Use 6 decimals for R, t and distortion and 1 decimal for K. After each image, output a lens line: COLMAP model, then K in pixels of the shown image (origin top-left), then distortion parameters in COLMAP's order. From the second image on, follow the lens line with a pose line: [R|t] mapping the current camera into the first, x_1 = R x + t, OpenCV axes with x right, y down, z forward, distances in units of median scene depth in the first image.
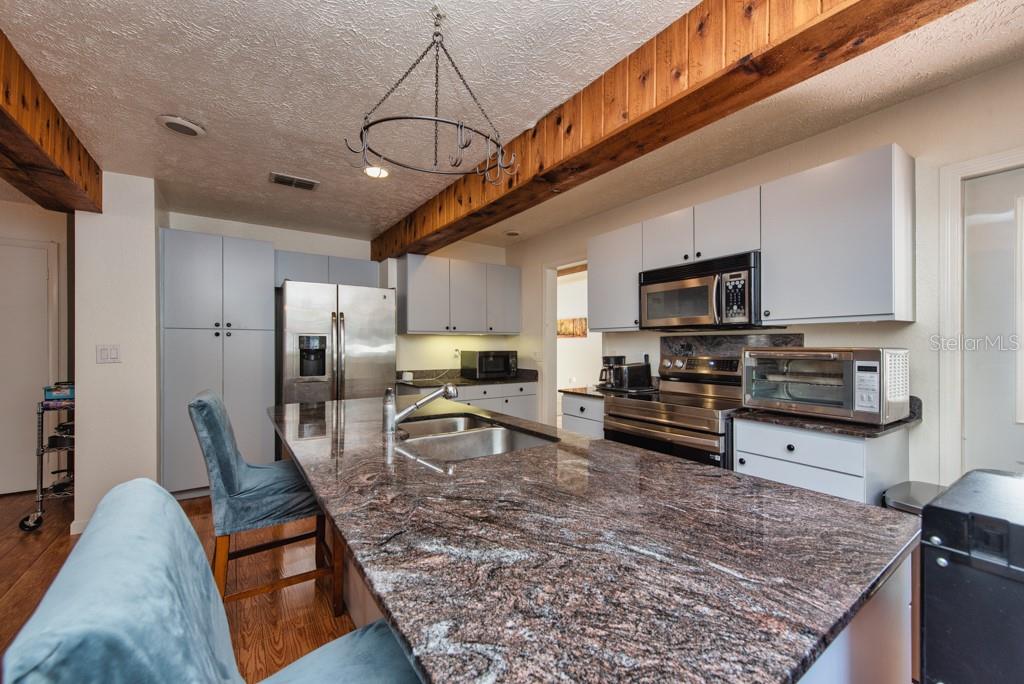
lens RADIAL K [[399.7, 0, 511.2], [0, 399.7, 344.1], [0, 0, 1]] dist [0.009768, -0.000242]
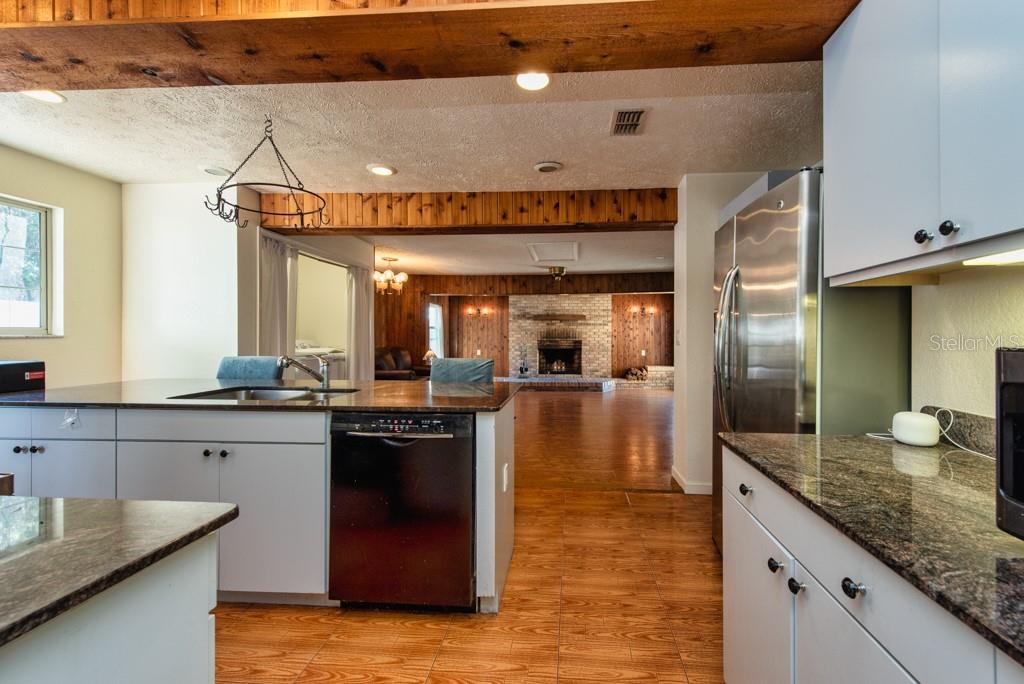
lens RADIAL K [[415.0, 0, 546.2], [0, 415.0, 335.8], [0, 0, 1]] dist [0.001573, 0.000044]
pose [[-0.617071, -0.001421, -0.786906, 0.214004], [0.000142, 0.999998, -0.001917, 0.021204], [0.786907, -0.001294, -0.617070, 1.449542]]
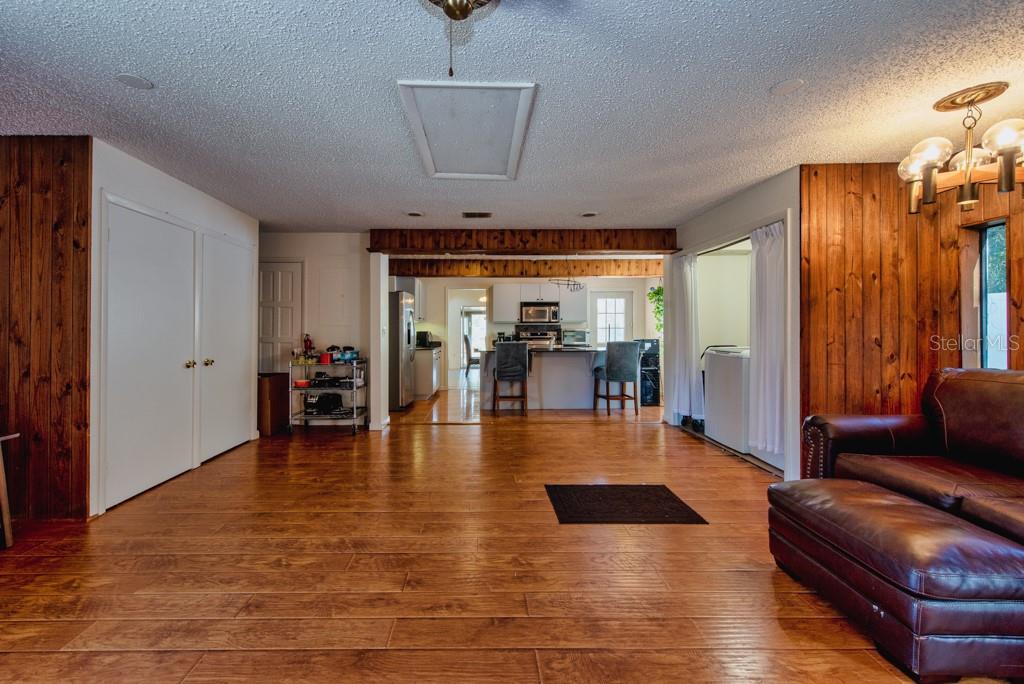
lens RADIAL K [[414.7, 0, 480.9], [0, 414.7, 330.5], [0, 0, 1]] dist [0.011571, -0.000108]
pose [[0.563863, -0.000725, 0.825868, -2.290070], [-0.001401, 0.999997, 0.001834, 0.016018], [-0.825867, -0.002192, 0.563861, -0.415918]]
